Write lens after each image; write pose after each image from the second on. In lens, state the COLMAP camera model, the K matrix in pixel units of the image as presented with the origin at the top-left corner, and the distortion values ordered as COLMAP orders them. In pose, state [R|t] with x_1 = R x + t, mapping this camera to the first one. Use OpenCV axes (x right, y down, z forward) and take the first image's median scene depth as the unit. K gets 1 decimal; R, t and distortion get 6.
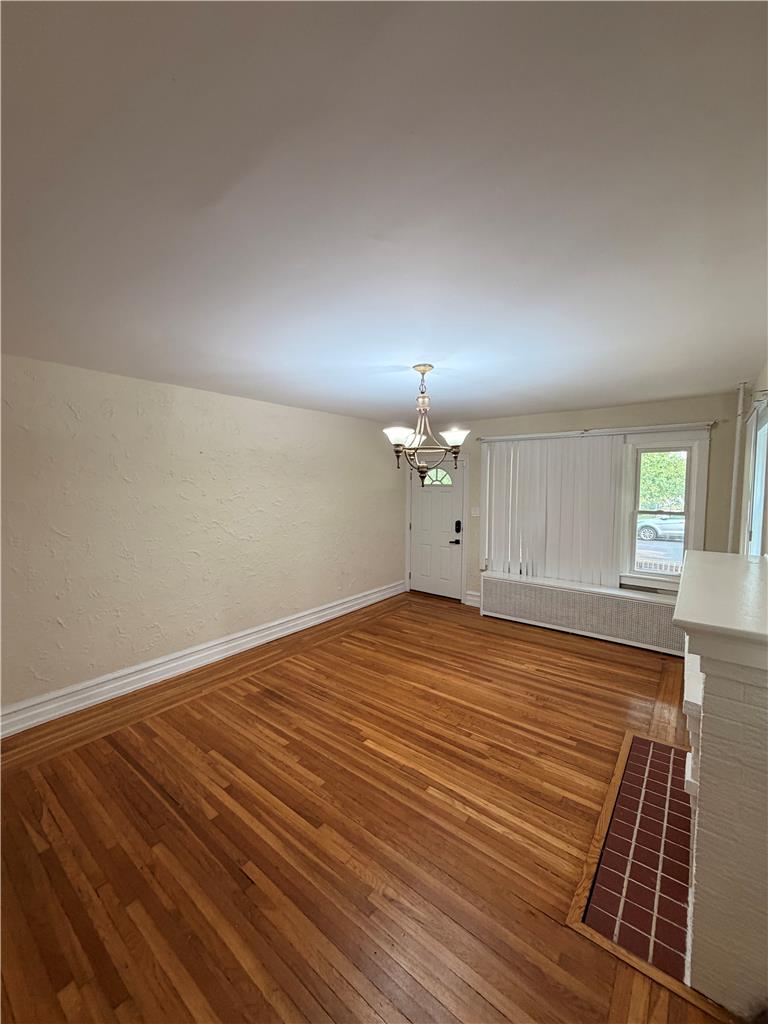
lens RADIAL K [[406.5, 0, 384.9], [0, 406.5, 511.1], [0, 0, 1]] dist [0.000103, 0.000081]
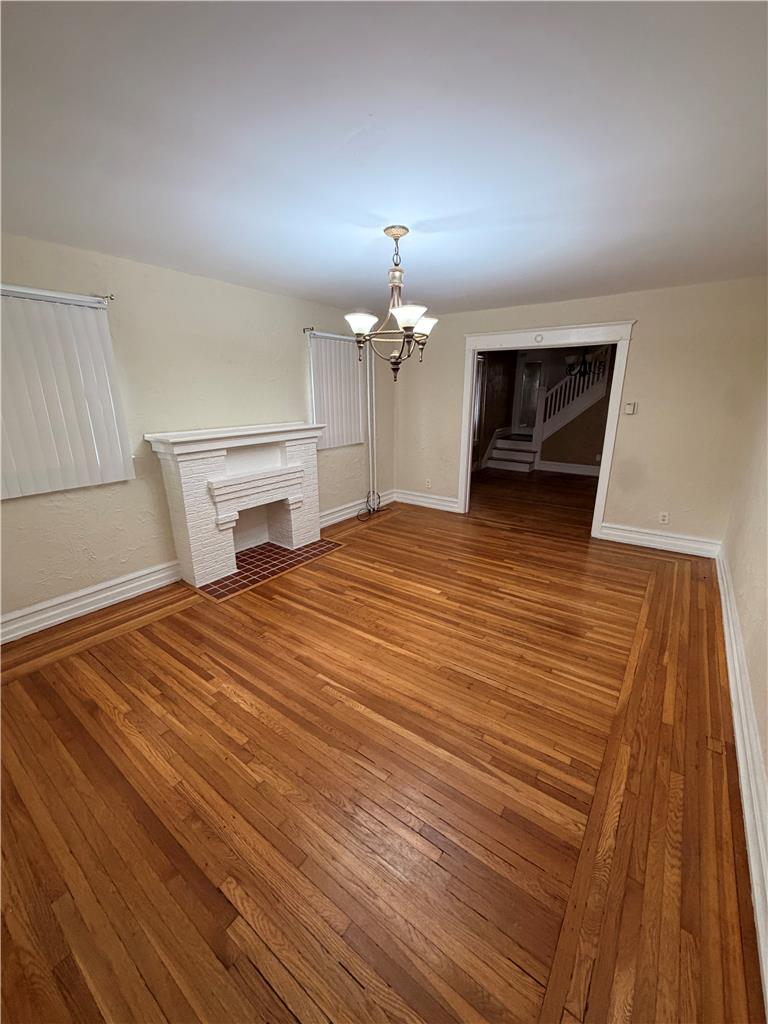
lens RADIAL K [[406.5, 0, 384.9], [0, 406.5, 511.1], [0, 0, 1]] dist [0.000103, 0.000081]
pose [[-0.999457, 0.012707, -0.030413, 0.149694], [0.001398, 0.938212, 0.346058, -0.102644], [0.032932, 0.345828, -0.937720, 1.969570]]
